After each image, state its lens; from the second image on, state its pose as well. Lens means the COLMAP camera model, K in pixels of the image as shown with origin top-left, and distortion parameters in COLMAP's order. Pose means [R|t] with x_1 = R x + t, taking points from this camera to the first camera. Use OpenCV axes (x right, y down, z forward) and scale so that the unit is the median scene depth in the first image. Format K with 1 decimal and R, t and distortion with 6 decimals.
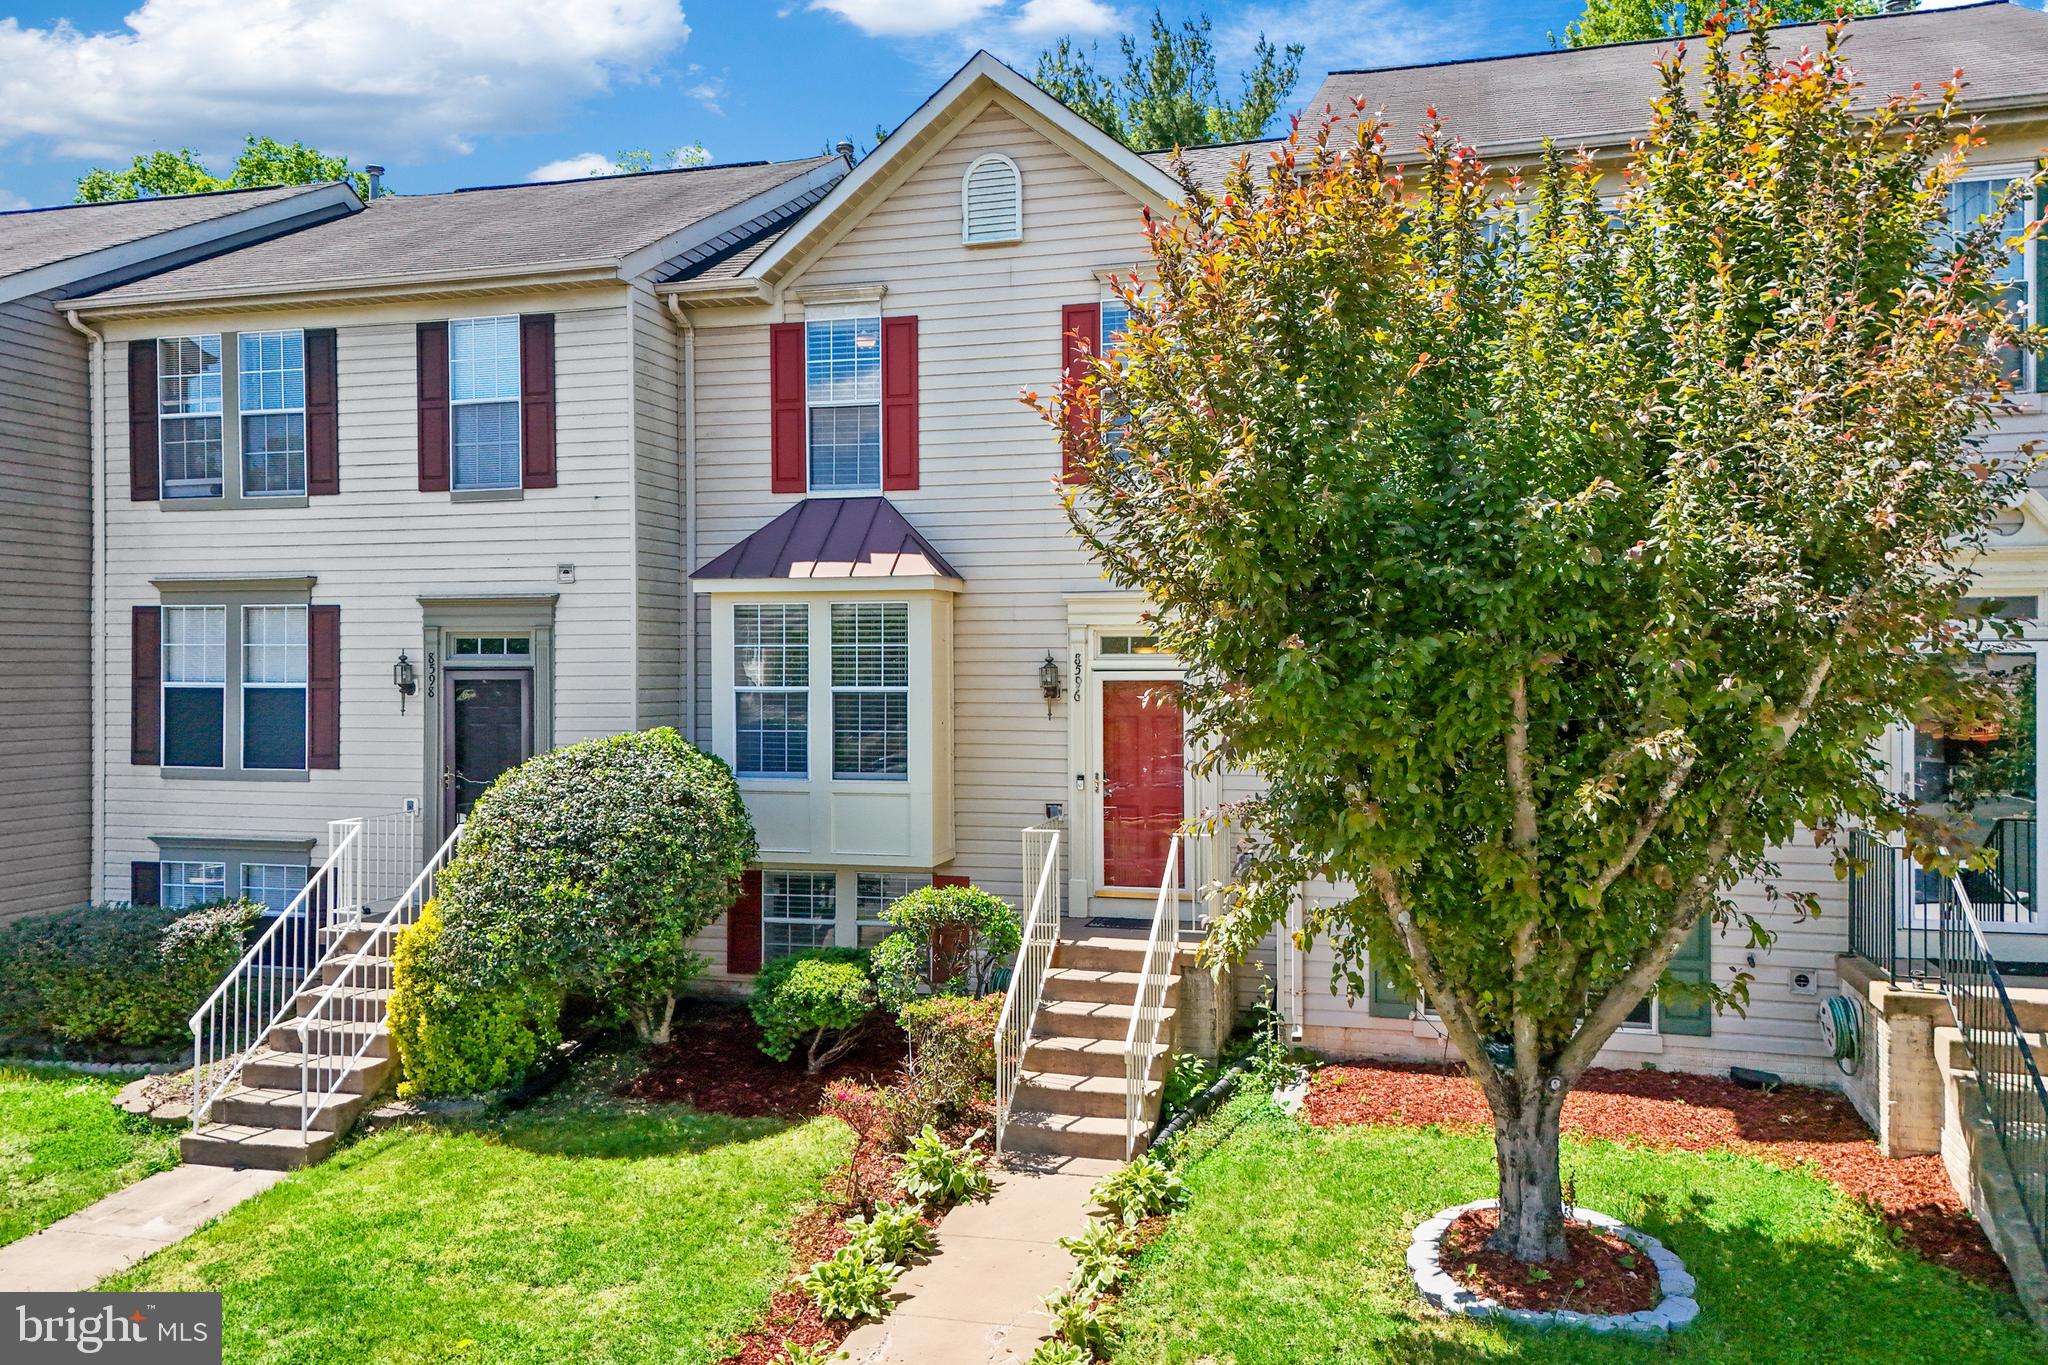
lens RADIAL K [[1543.1, 0, 1033.3], [0, 1543.1, 634.3], [0, 0, 1]] dist [0.027343, 0.000879]
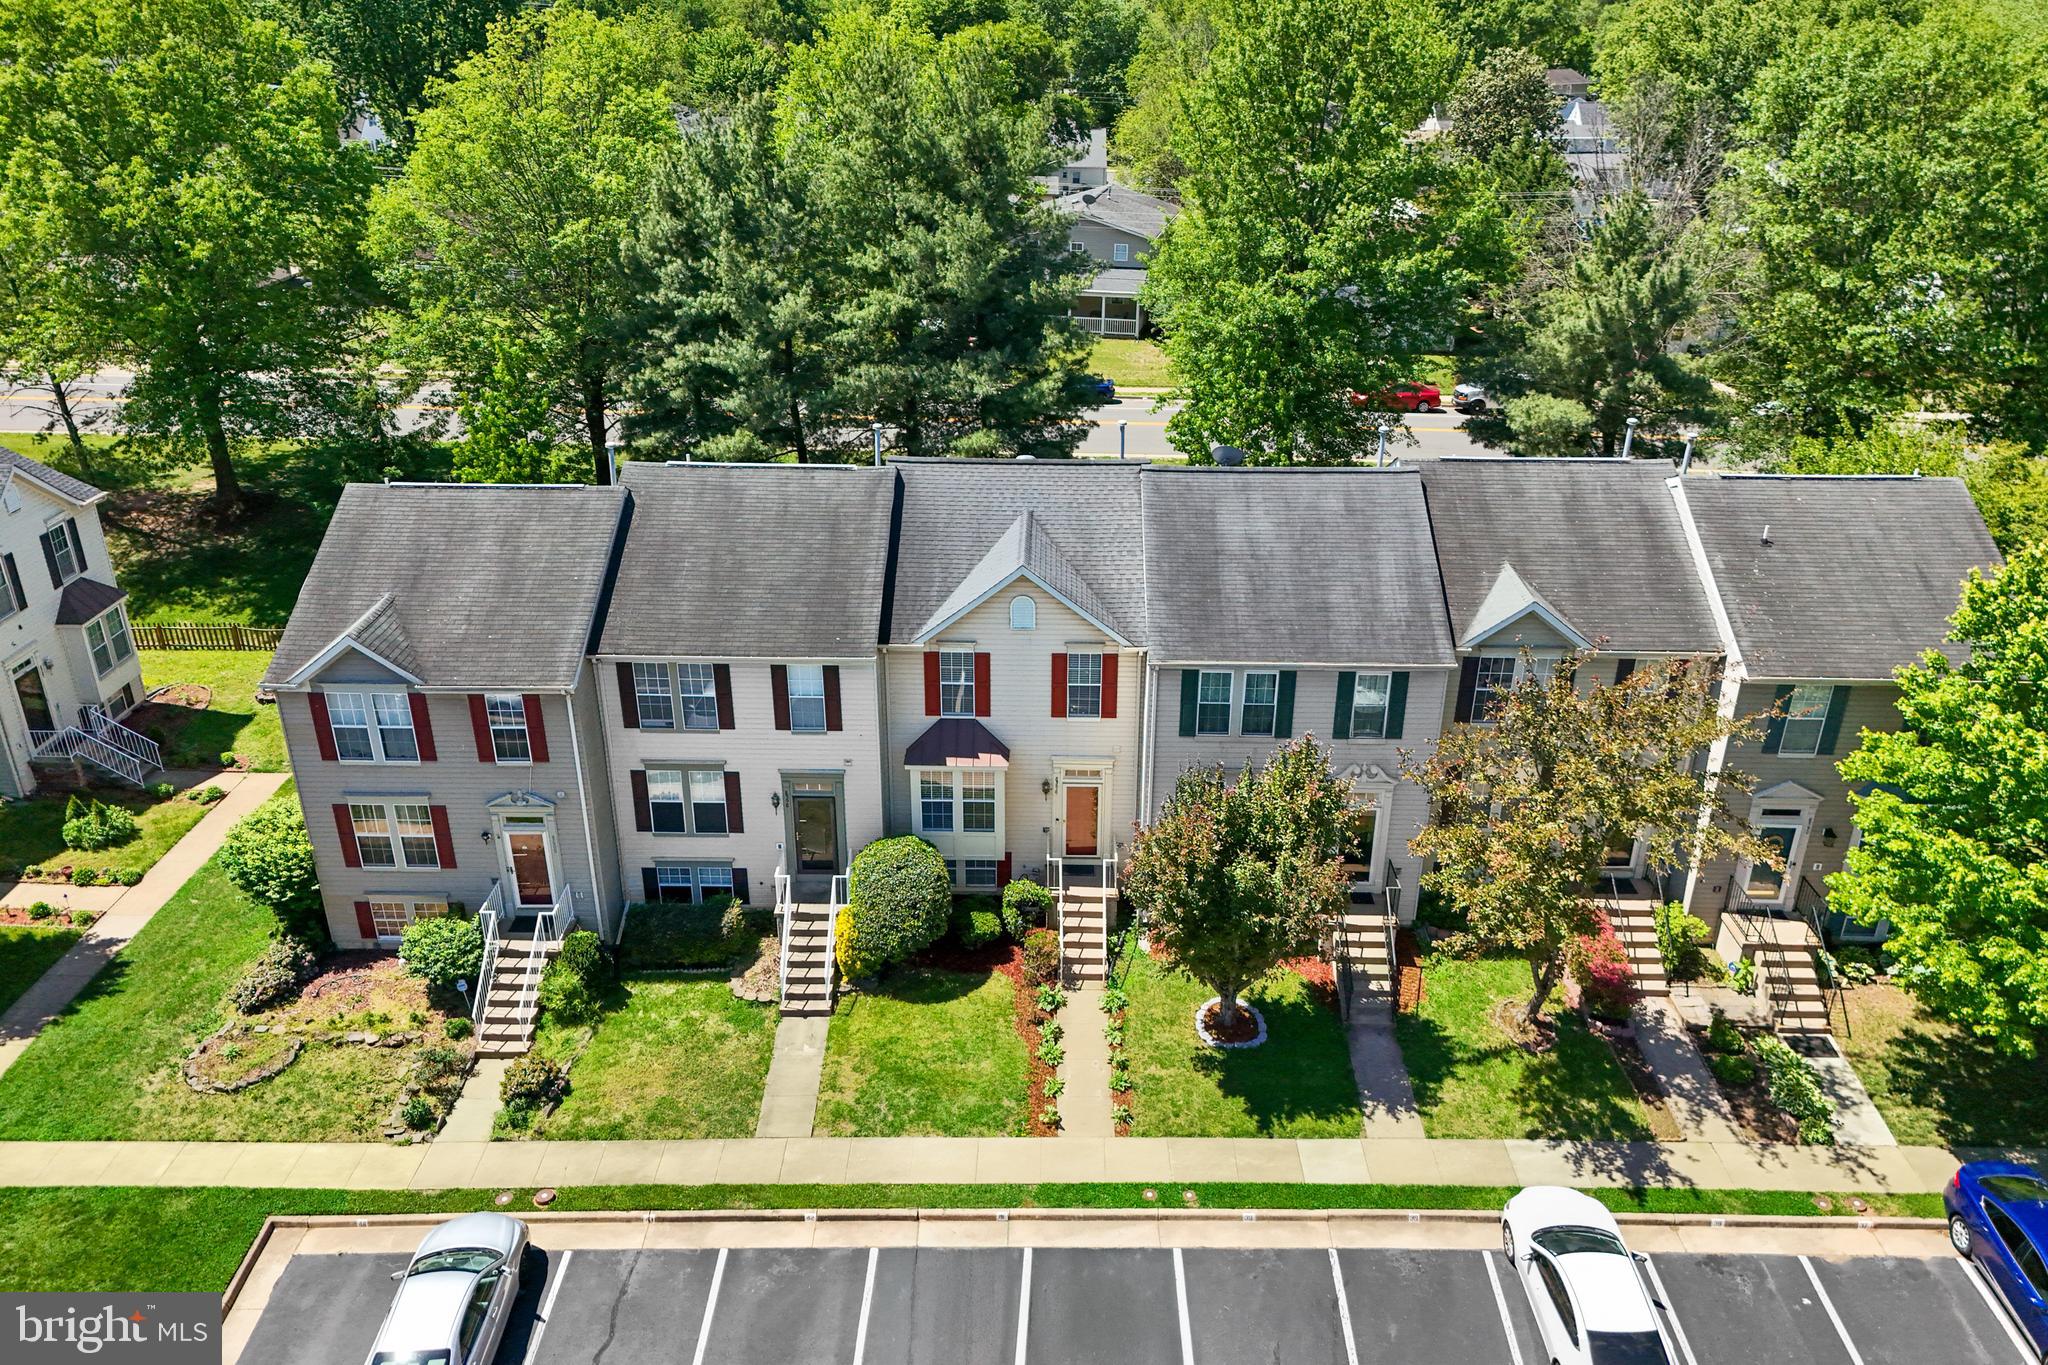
lens RADIAL K [[1521.5, 0, 1029.3], [0, 1521.5, 605.1], [0, 0, 1]] dist [0.094418, -0.087822]
pose [[0.968714, -0.088544, 0.231849, -0.559206], [-0.011514, 0.917153, 0.398369, -1.220293], [-0.247914, -0.388575, 0.887439, -1.094815]]
